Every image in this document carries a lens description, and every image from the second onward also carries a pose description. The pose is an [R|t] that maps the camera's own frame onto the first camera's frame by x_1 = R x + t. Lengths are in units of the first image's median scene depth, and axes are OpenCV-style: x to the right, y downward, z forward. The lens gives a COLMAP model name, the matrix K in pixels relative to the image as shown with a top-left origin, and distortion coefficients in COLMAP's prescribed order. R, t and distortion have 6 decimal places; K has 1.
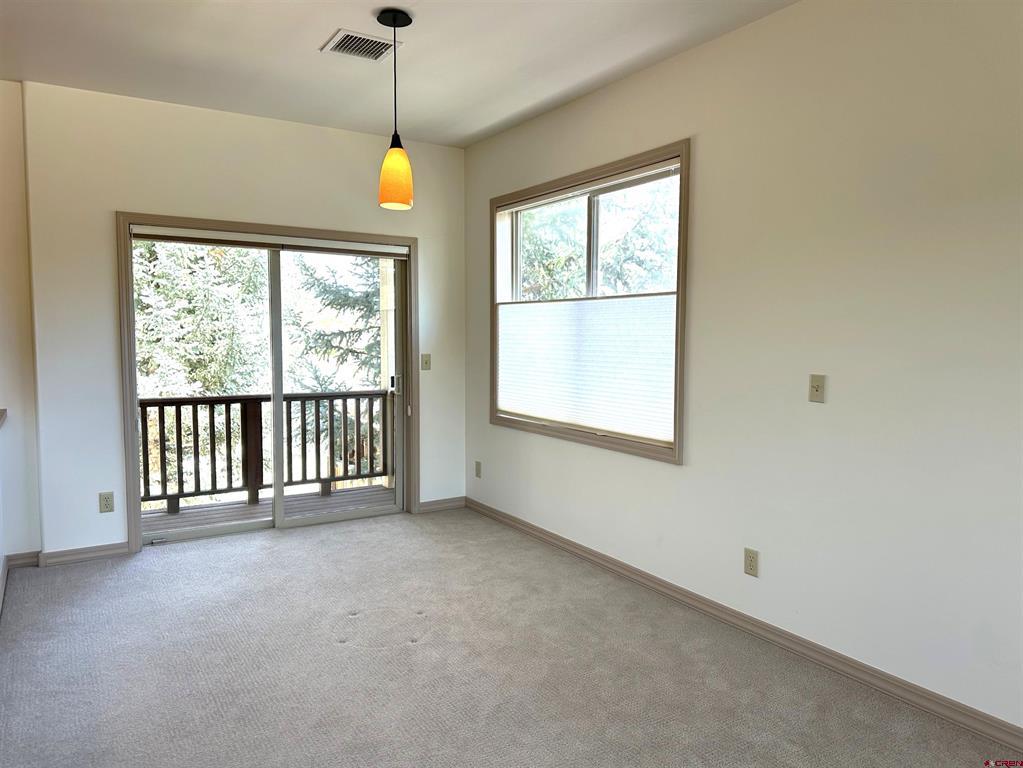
lens RADIAL K [[729.4, 0, 511.5], [0, 729.4, 384.0], [0, 0, 1]] dist [0.070423, -0.003153]
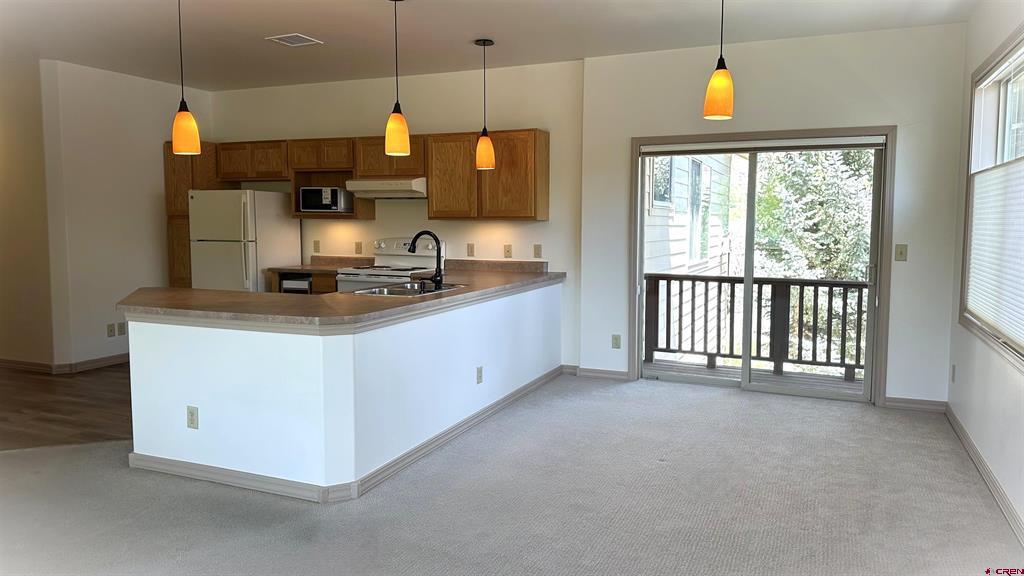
lens RADIAL K [[717.1, 0, 512.0], [0, 717.1, 288.0], [0, 0, 1]] dist [0.038182, -0.001334]
pose [[0.568050, 0.073285, -0.819725, 0.300681], [-0.056767, 0.997144, 0.049809, -0.002109], [0.821034, 0.018239, 0.570588, 0.025719]]
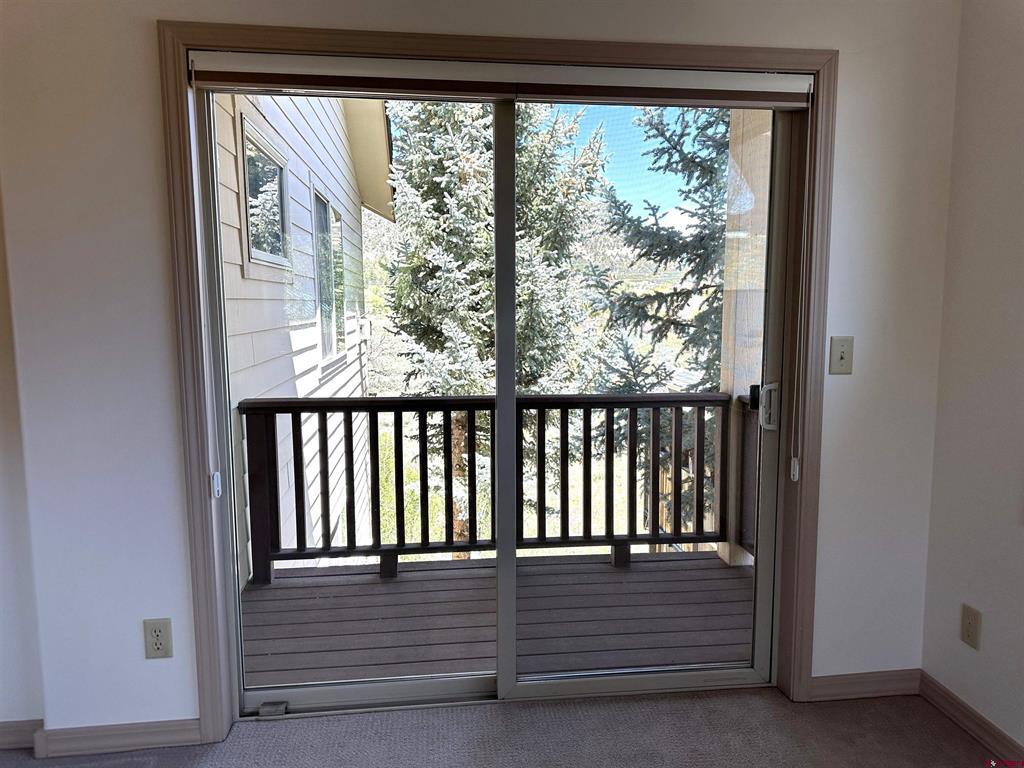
lens RADIAL K [[719.8, 0, 512.0], [0, 719.8, 384.0], [0, 0, 1]] dist [0.100693, -0.136513]
pose [[0.903400, 0.042589, -0.426679, -0.085525], [-0.023334, 0.998464, 0.050258, -0.024273], [0.428164, -0.035447, 0.903006, 0.426813]]
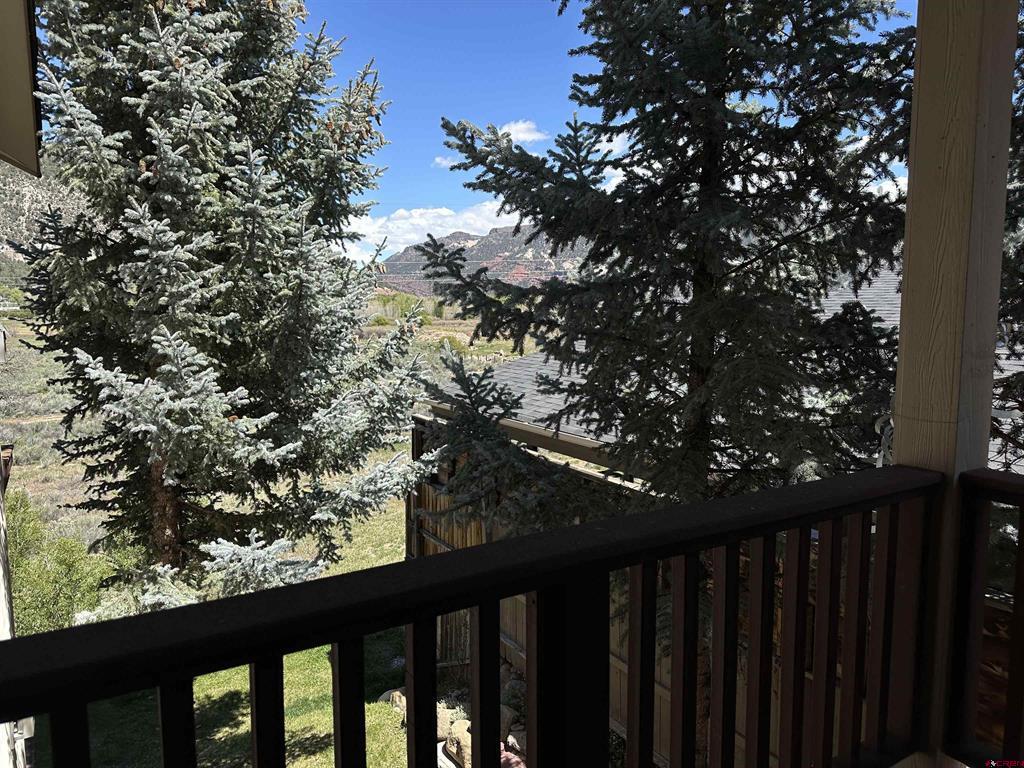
lens RADIAL K [[764.2, 0, 534.1], [0, 764.2, 375.3], [0, 0, 1]] dist [0.024340, 0.000930]
pose [[0.999891, -0.005011, -0.013897, -0.315800], [0.005316, 0.999743, 0.022017, -0.034807], [0.013784, -0.022089, 0.999661, 0.701137]]
